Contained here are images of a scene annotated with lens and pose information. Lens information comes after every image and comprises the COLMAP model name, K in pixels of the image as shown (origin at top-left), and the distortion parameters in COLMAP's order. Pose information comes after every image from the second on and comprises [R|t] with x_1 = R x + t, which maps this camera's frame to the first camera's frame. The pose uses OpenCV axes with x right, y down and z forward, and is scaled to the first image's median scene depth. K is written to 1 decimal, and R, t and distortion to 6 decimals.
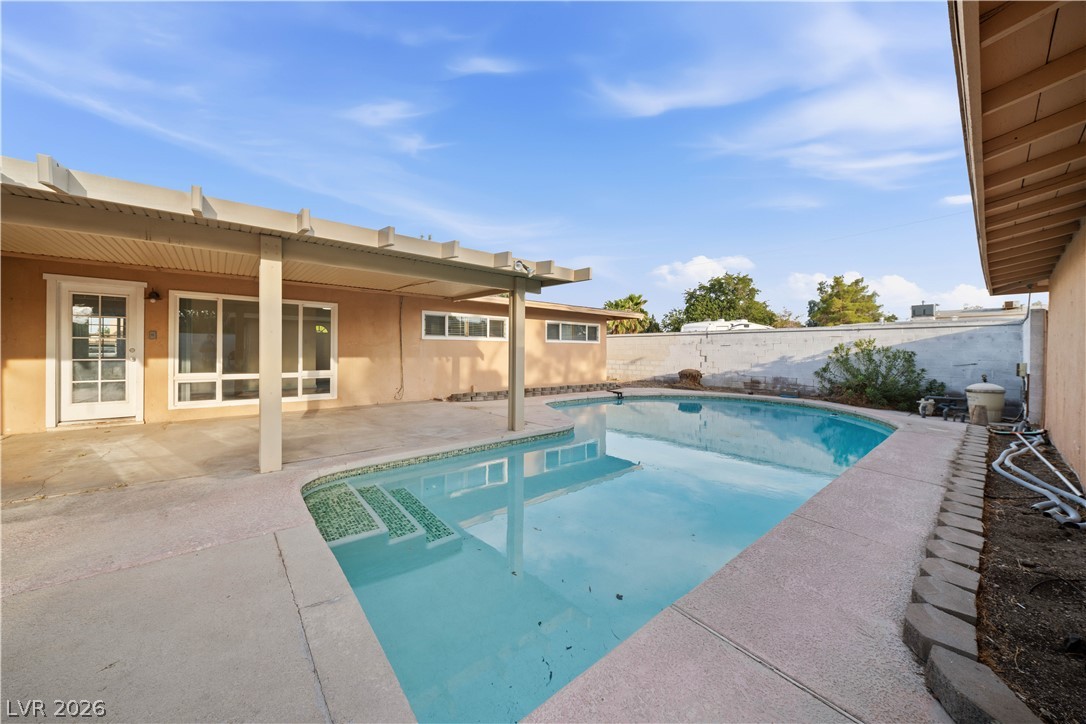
lens RADIAL K [[383.3, 0, 539.6], [0, 383.3, 351.5], [0, 0, 1]] dist [0.001580, -0.004609]
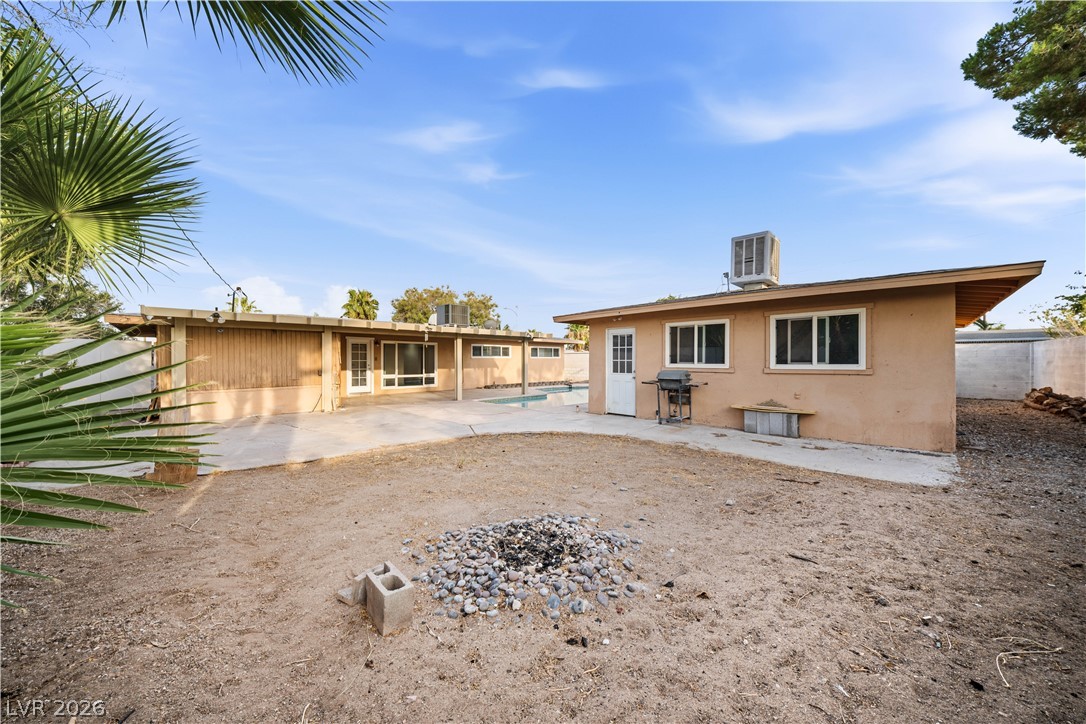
lens RADIAL K [[383.3, 0, 541.5], [0, 383.3, 360.1], [0, 0, 1]] dist [0.001580, -0.004609]
pose [[0.996333, -0.008194, 0.085171, -0.103358], [0.008243, 0.999966, -0.000221, -0.017179], [-0.085166, 0.000922, 0.996366, -0.981111]]
